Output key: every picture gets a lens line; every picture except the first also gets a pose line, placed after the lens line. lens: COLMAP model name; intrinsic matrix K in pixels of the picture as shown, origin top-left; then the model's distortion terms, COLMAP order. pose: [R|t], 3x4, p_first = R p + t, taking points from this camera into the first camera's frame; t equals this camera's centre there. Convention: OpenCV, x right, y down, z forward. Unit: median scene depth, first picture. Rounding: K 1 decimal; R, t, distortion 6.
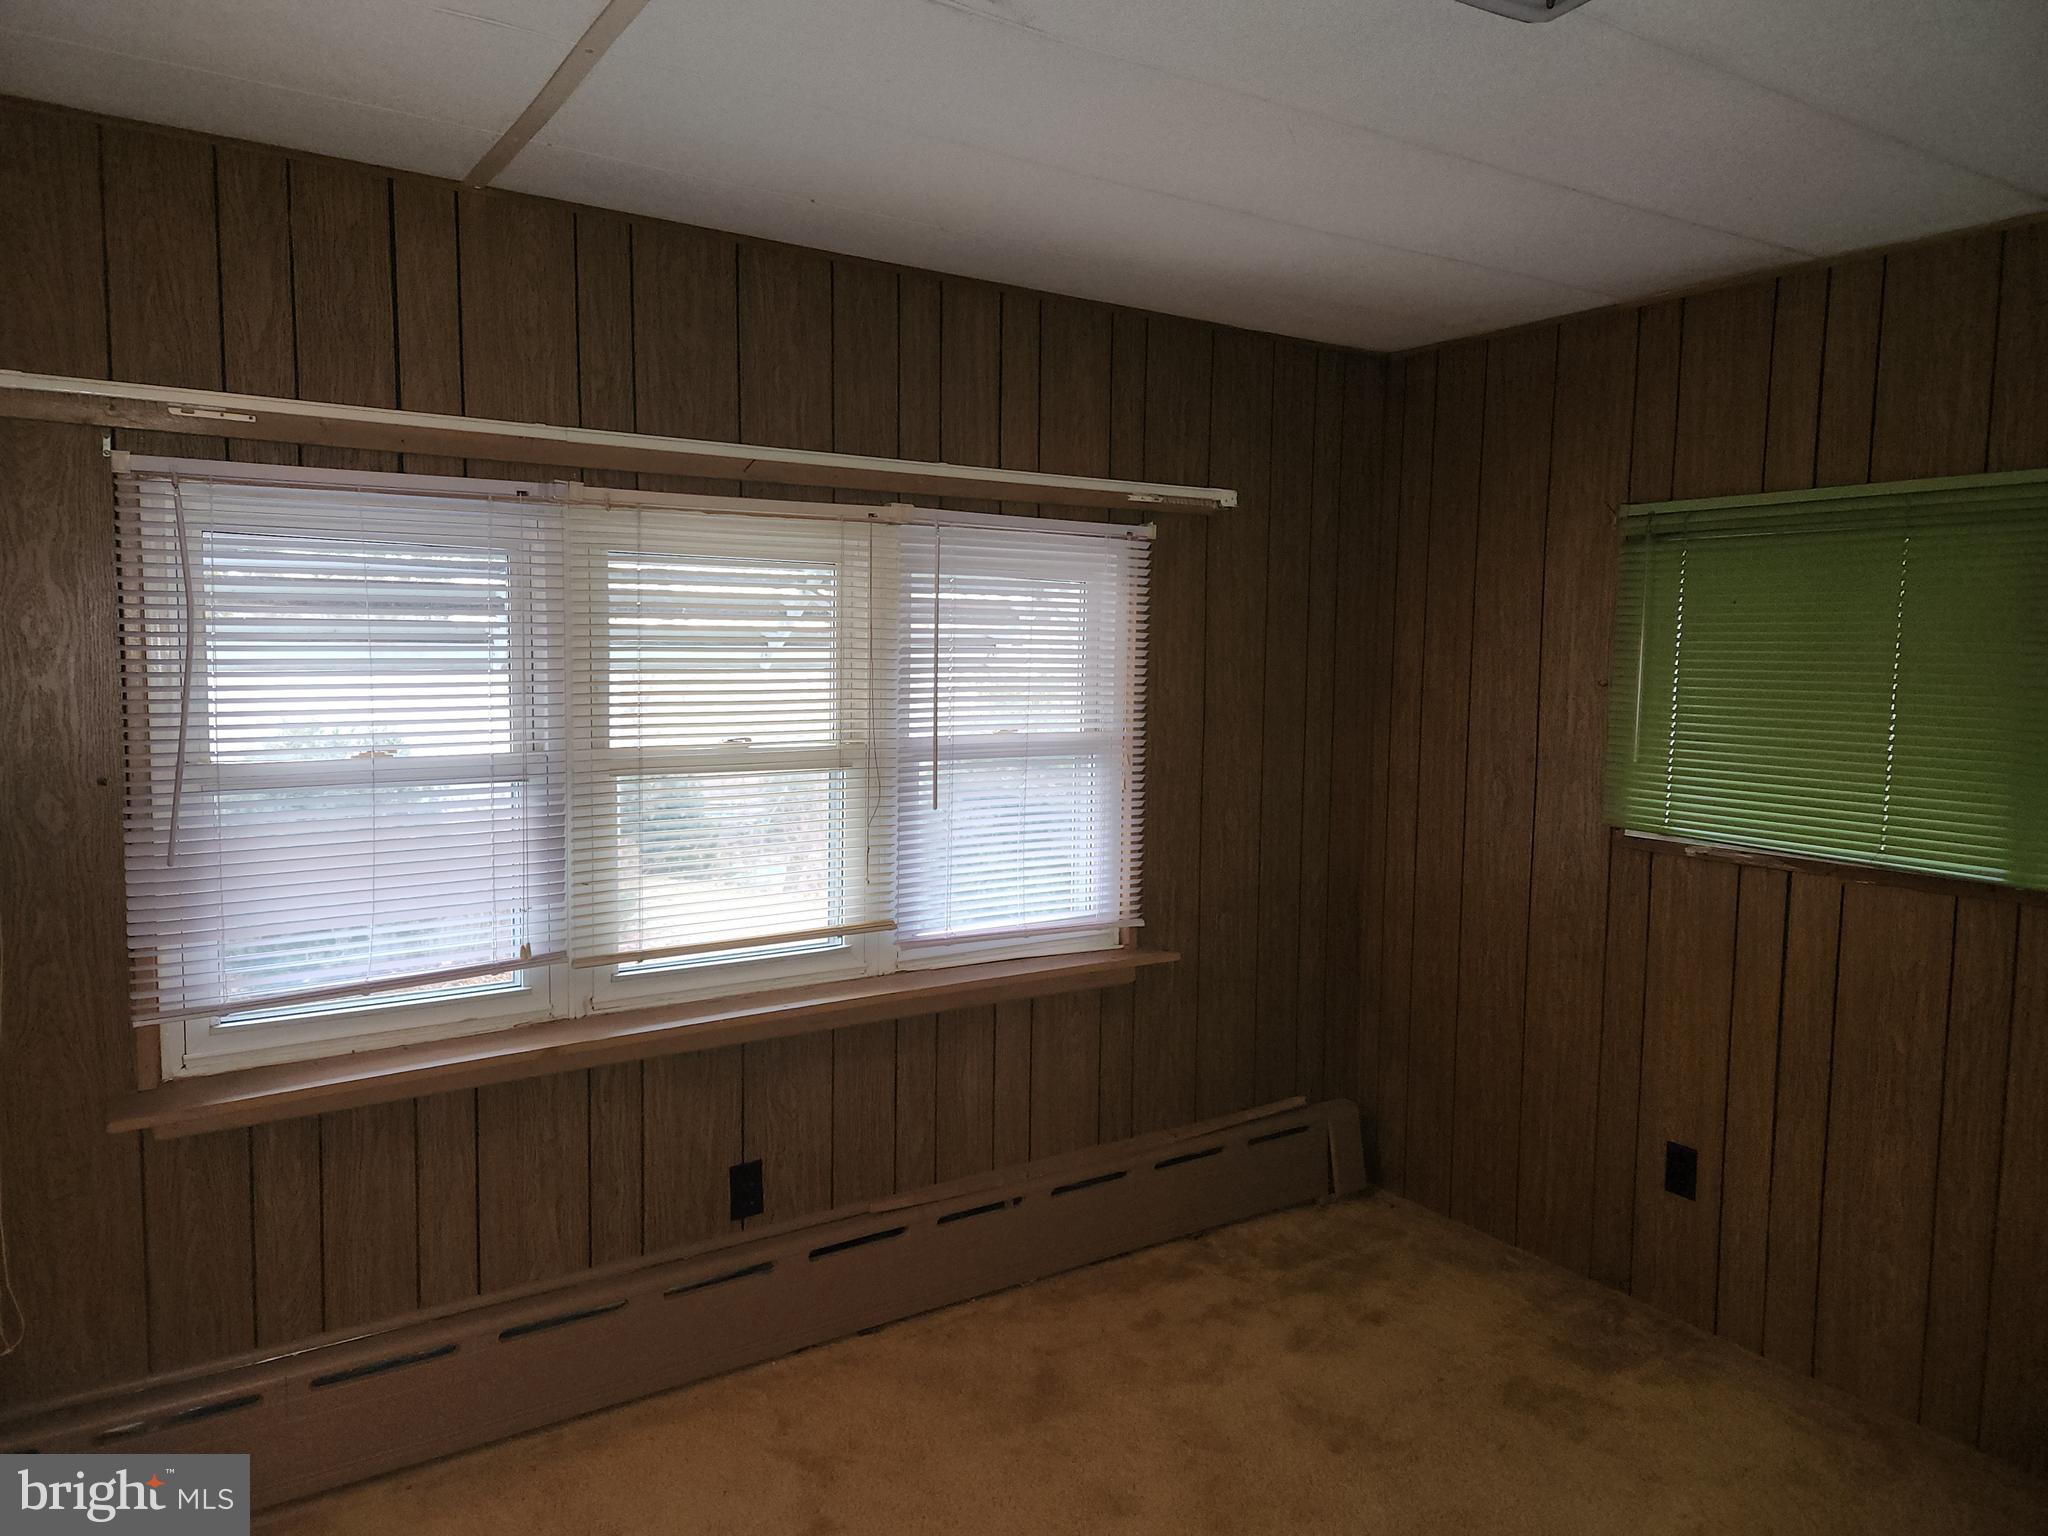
lens RADIAL K [[1363.4, 0, 1026.1], [0, 1363.4, 760.7], [0, 0, 1]] dist [0.076841, -0.065204]
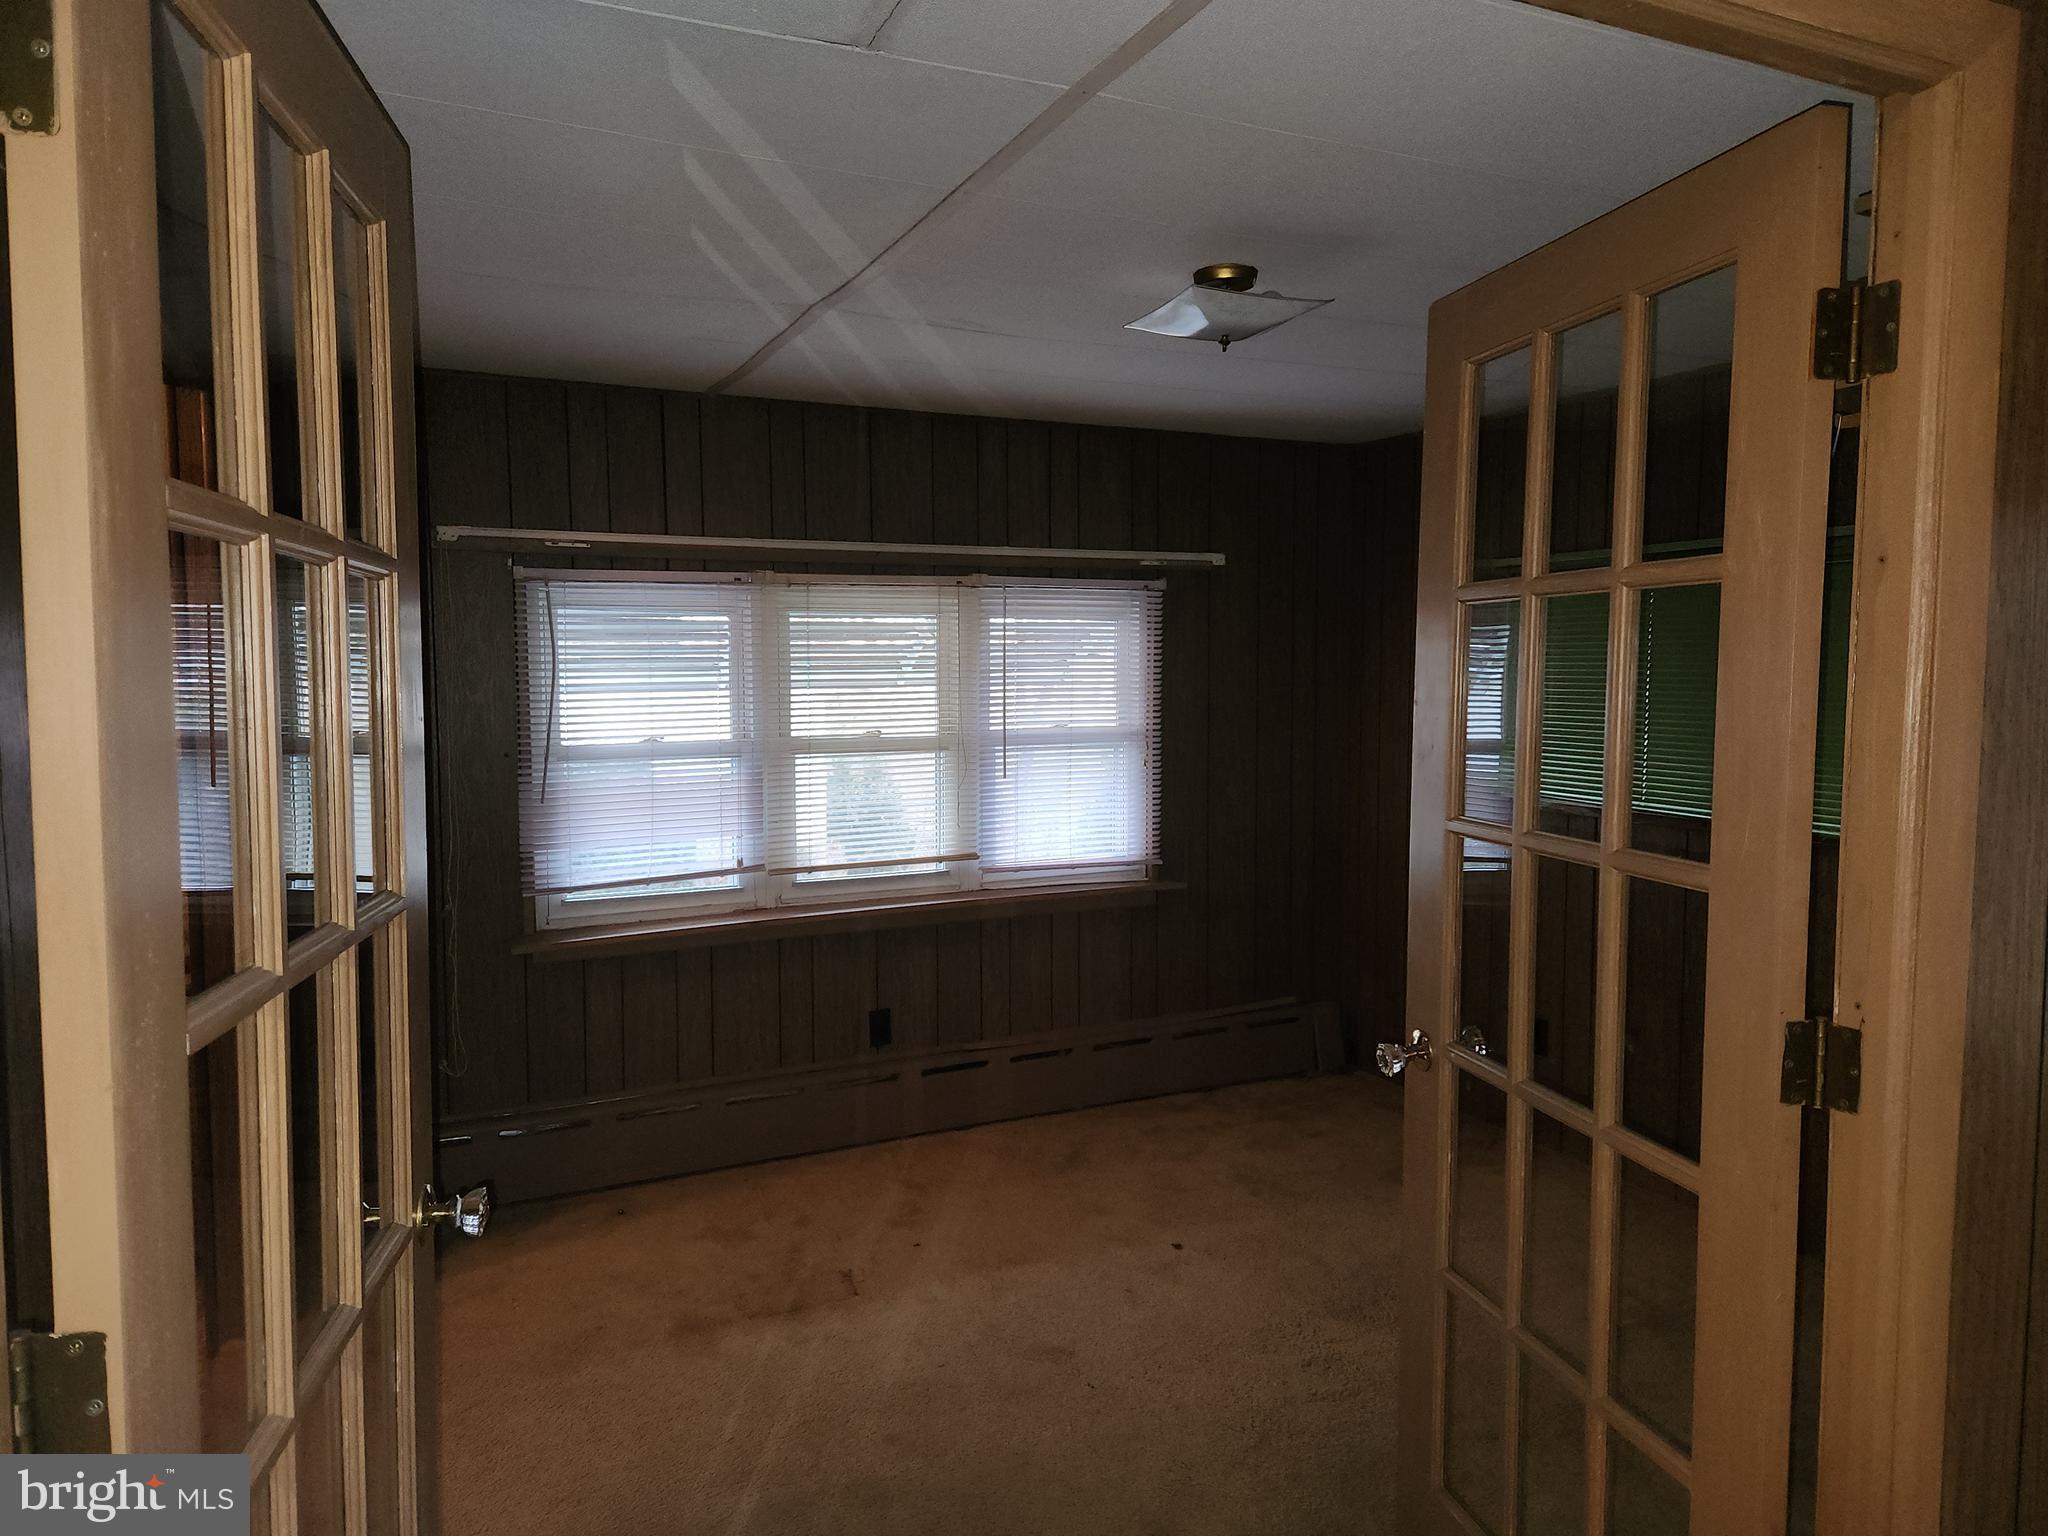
lens RADIAL K [[1363.4, 0, 1039.6], [0, 1363.4, 760.7], [0, 0, 1]] dist [0.076841, -0.065204]
pose [[0.988767, -0.006702, -0.149317, 0.200639], [0.004670, 0.999892, -0.013961, 0.039260], [0.149394, 0.013107, 0.988691, -0.478363]]
